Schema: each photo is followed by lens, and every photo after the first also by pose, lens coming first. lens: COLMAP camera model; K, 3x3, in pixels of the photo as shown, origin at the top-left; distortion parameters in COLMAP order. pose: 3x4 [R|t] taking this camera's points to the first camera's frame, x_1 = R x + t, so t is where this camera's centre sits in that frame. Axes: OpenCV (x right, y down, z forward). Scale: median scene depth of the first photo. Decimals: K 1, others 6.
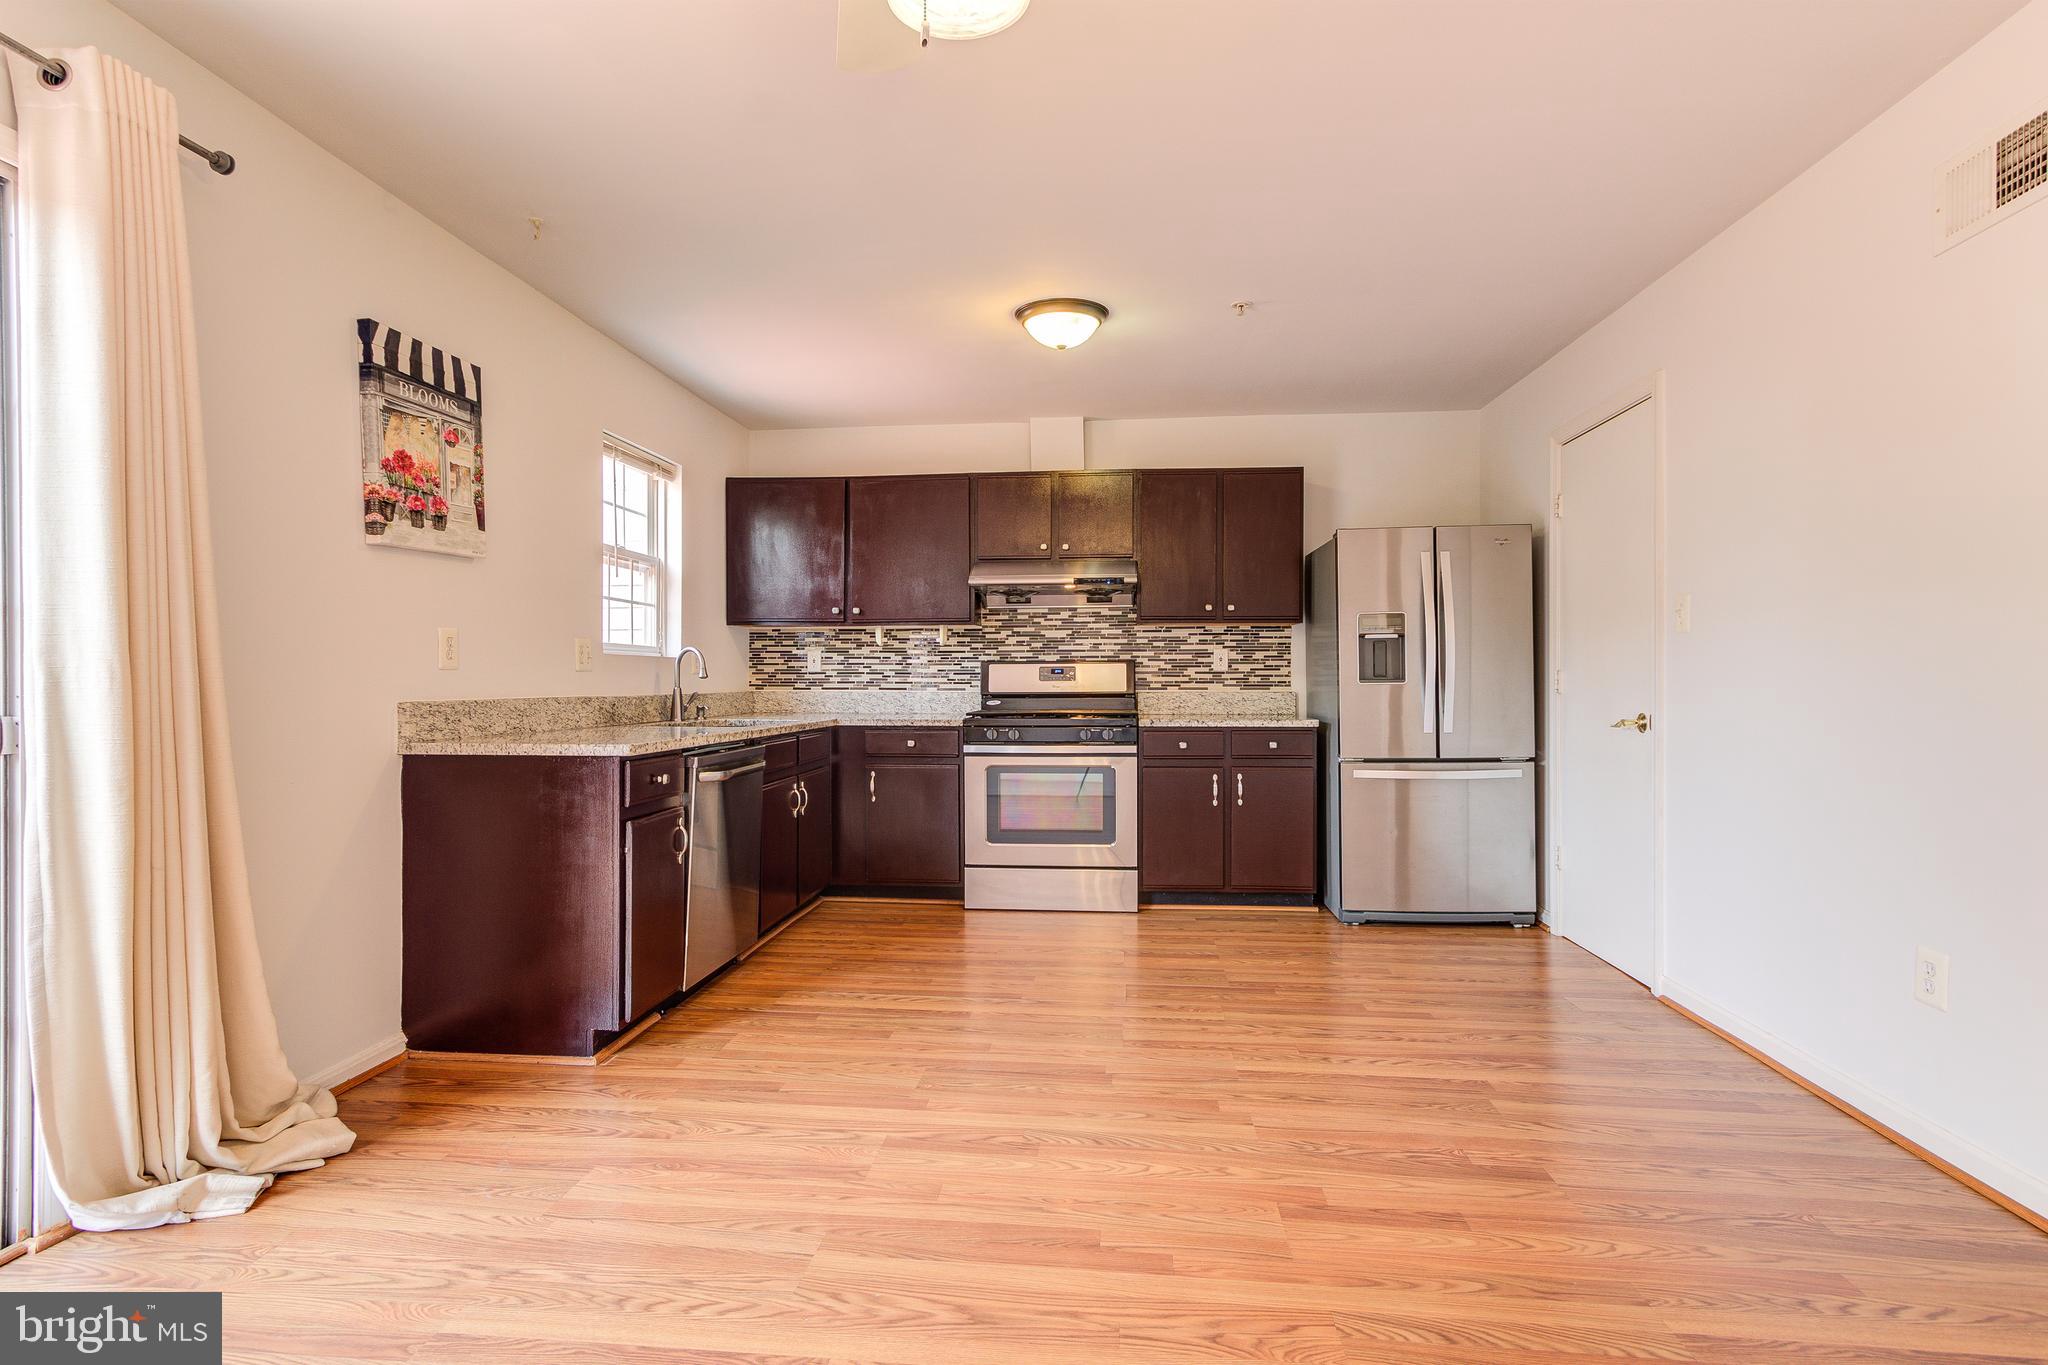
lens RADIAL K [[1024.5, 0, 1028.7], [0, 1024.5, 675.1], [0, 0, 1]] dist [0.000675, 0.002590]
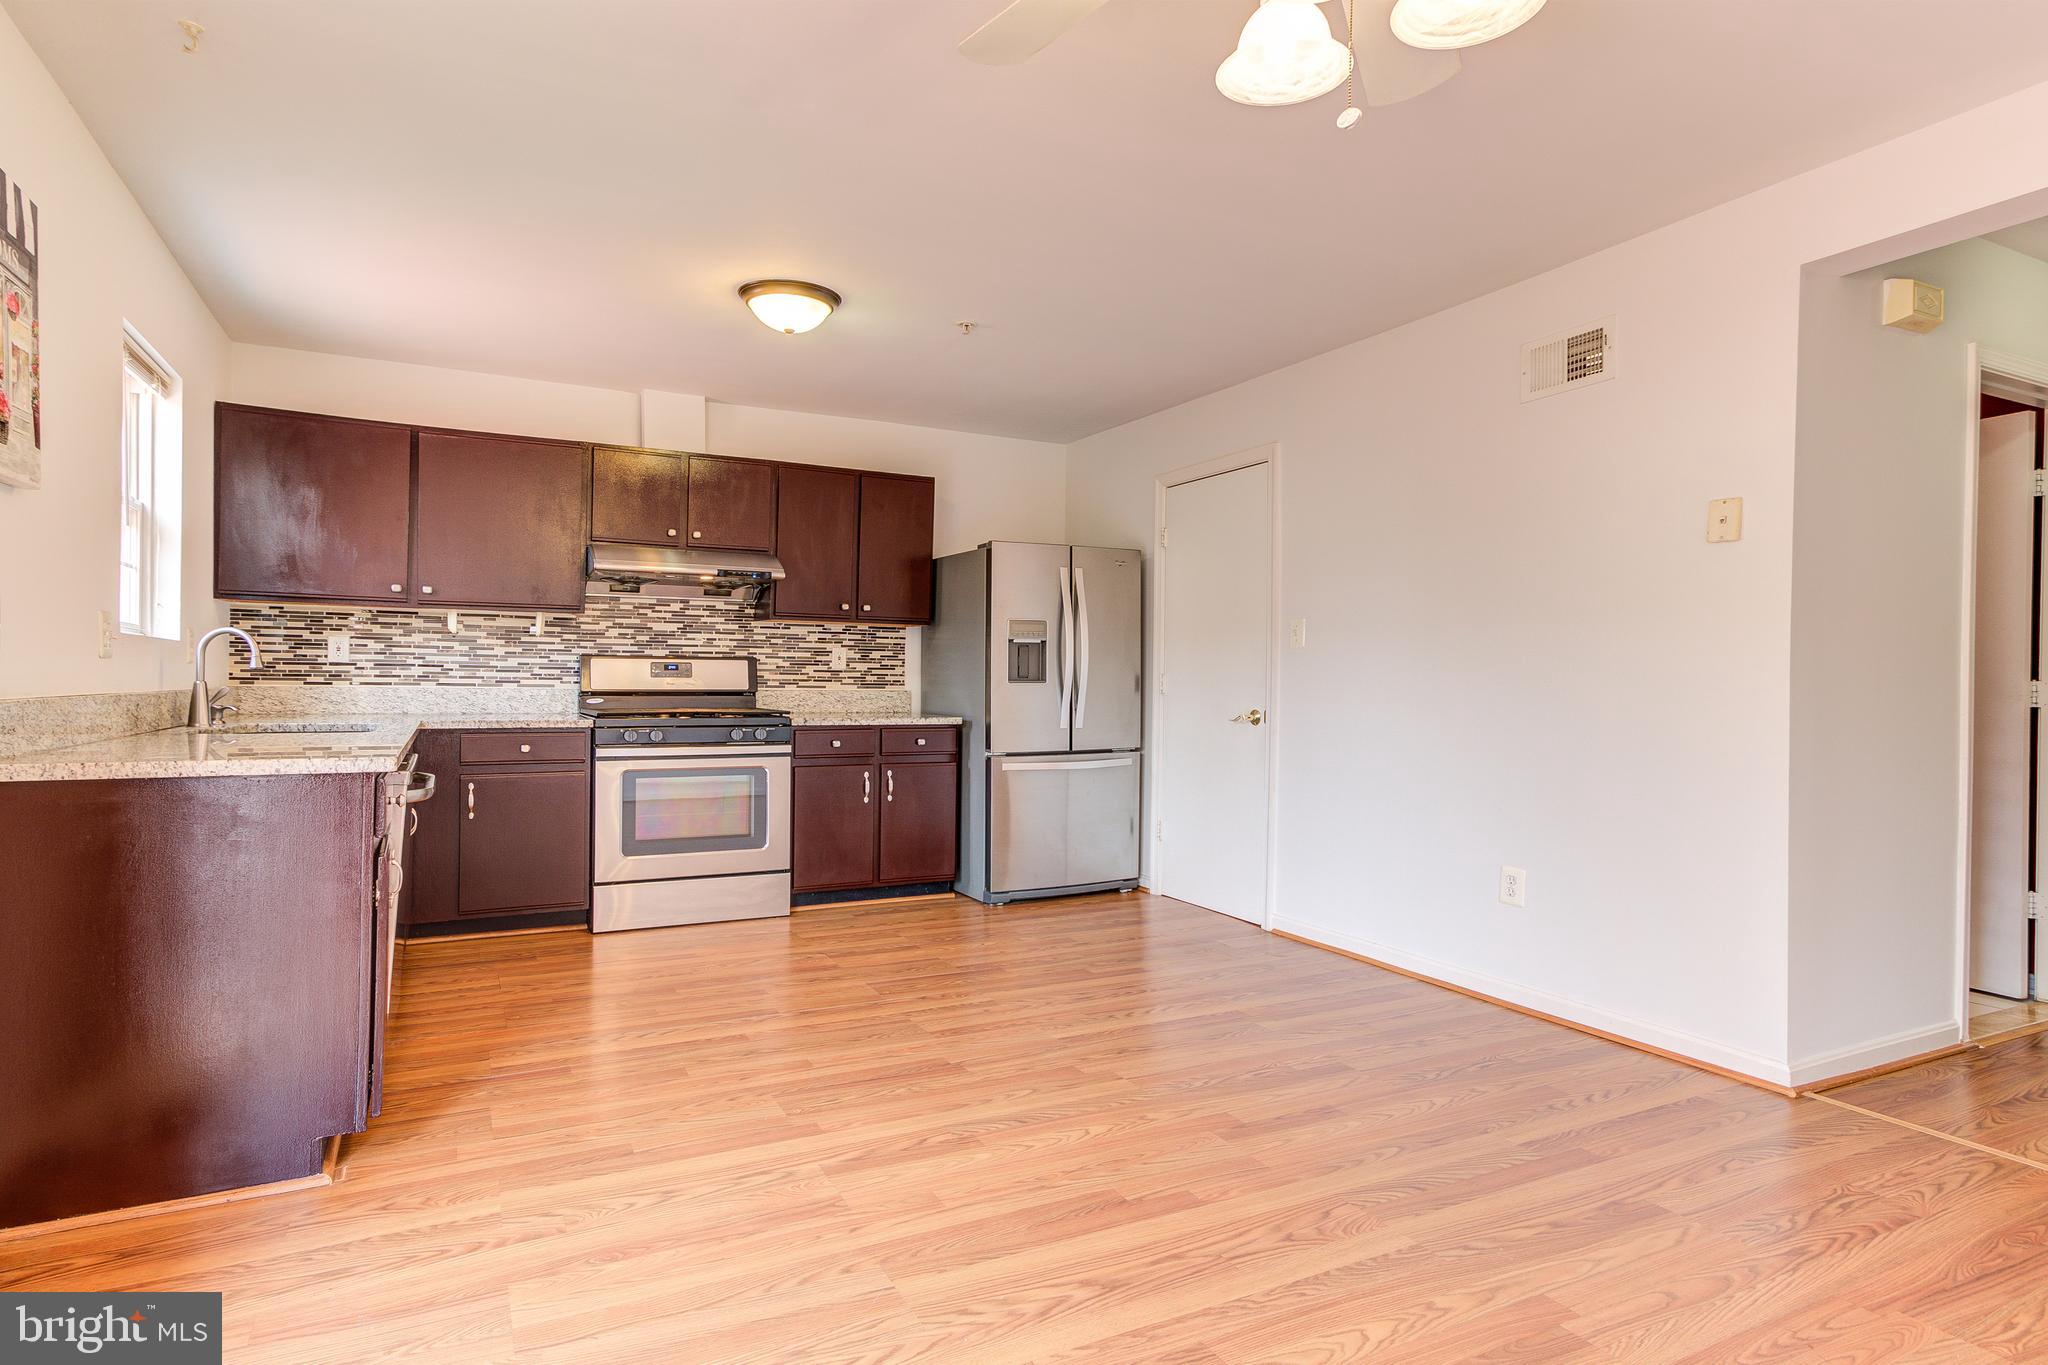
lens RADIAL K [[1042.3, 0, 1022.5], [0, 1042.3, 673.6], [0, 0, 1]] dist [0.013812, -0.008200]
pose [[0.842822, 0.013075, 0.538033, -0.255052], [-0.013873, 0.999900, -0.002567, 0.000028], [-0.538013, -0.005301, 0.842920, 0.050212]]
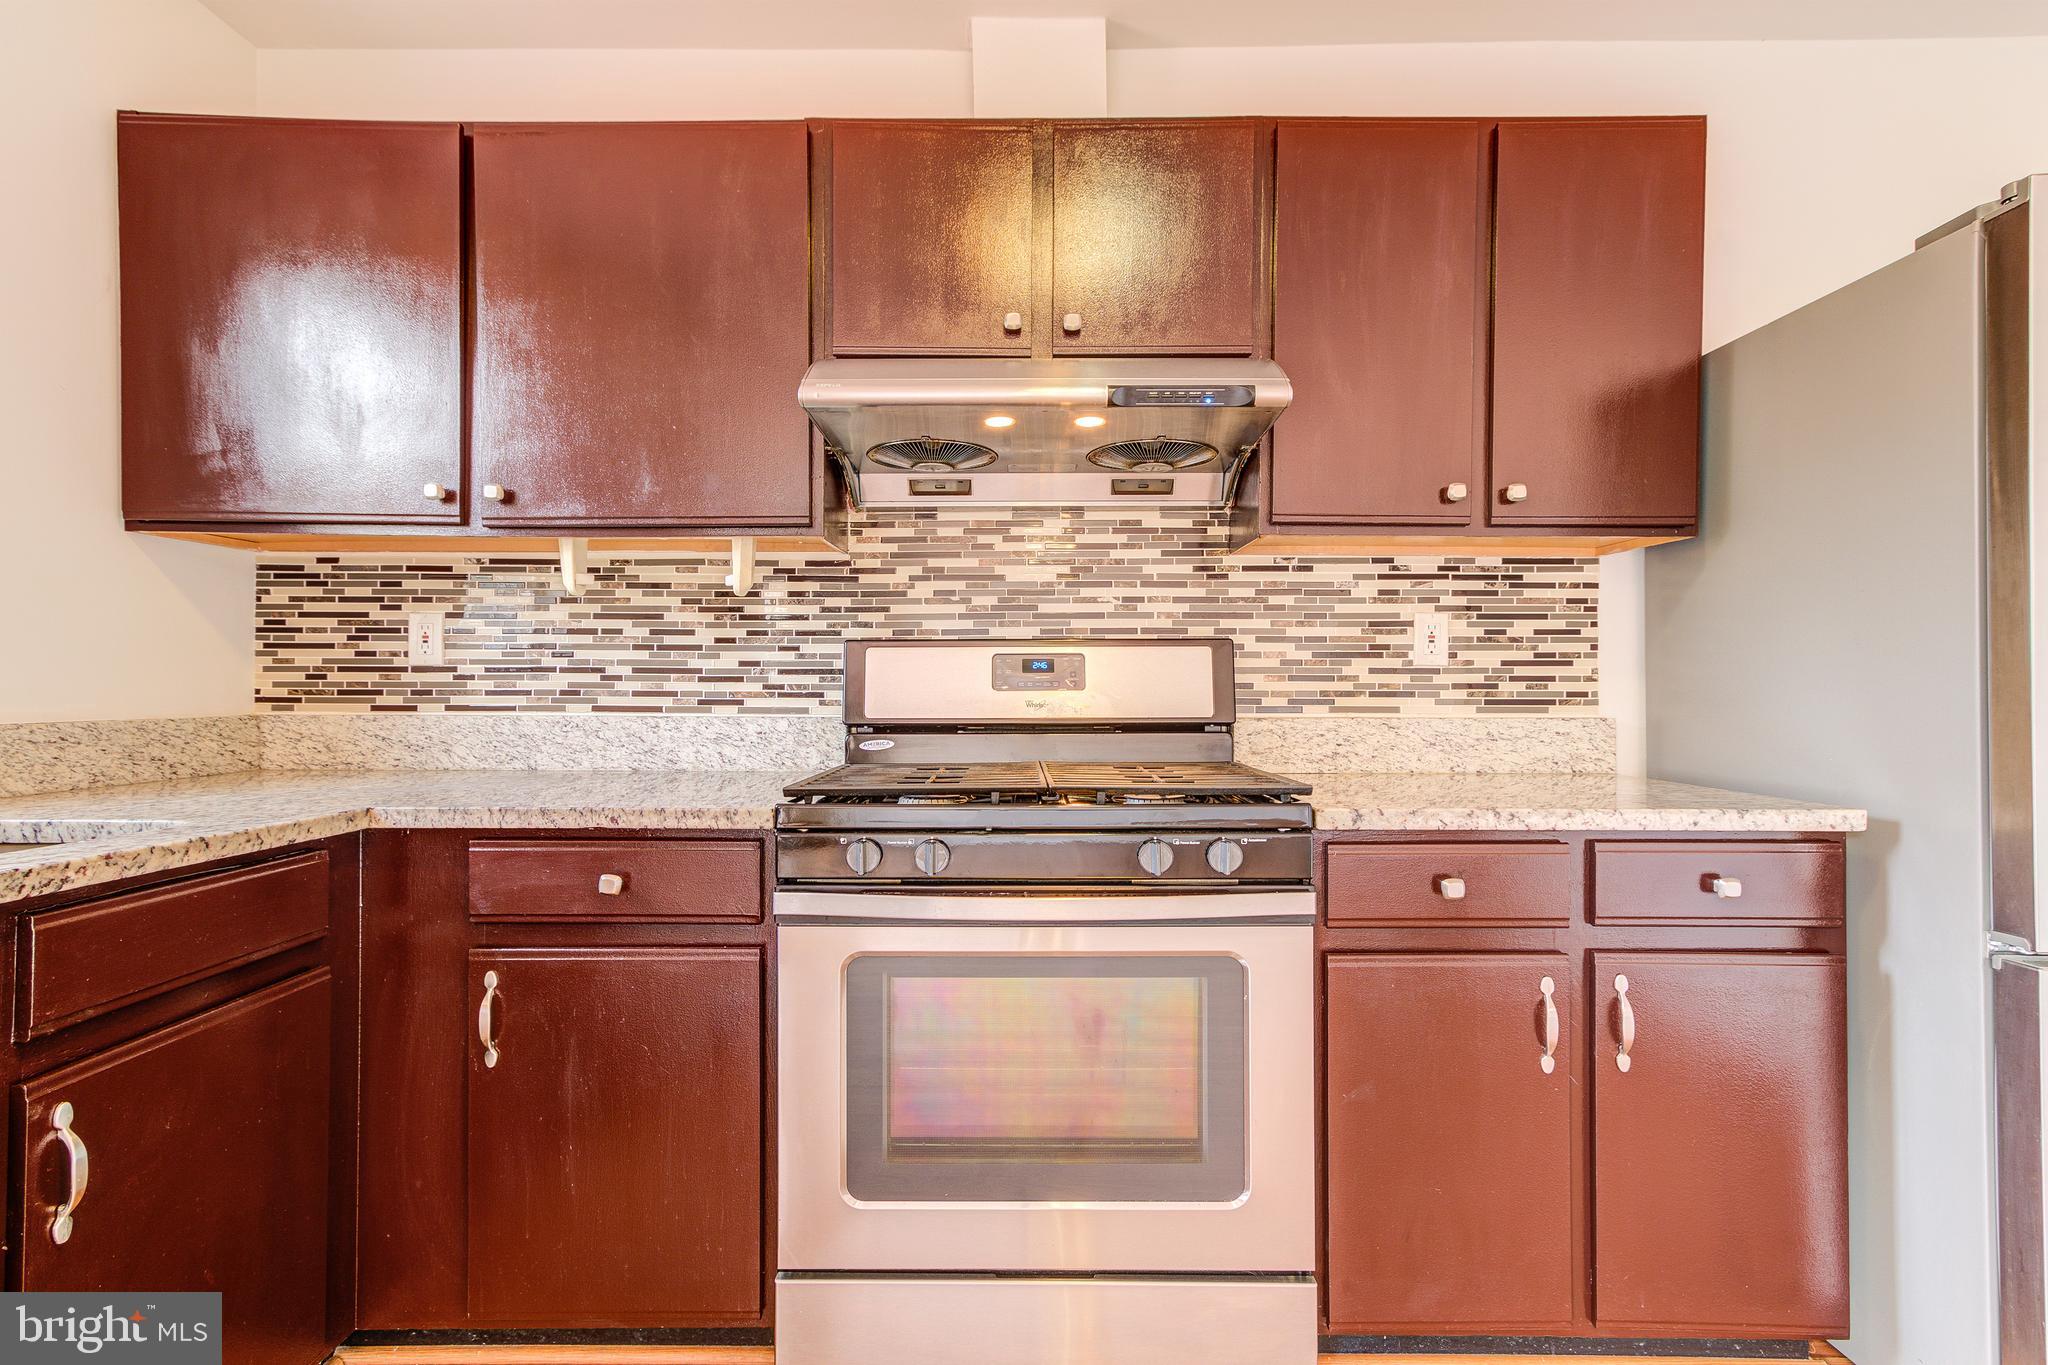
lens RADIAL K [[1022.0, 0, 1041.9], [0, 1022.0, 705.9], [0, 0, 1]] dist [-0.019592, 0.006824]
pose [[0.995757, 0.000439, 0.092024, -0.009041], [-0.002237, 0.999809, 0.019435, 0.005279], [-0.091998, -0.019559, 0.995567, 0.729176]]
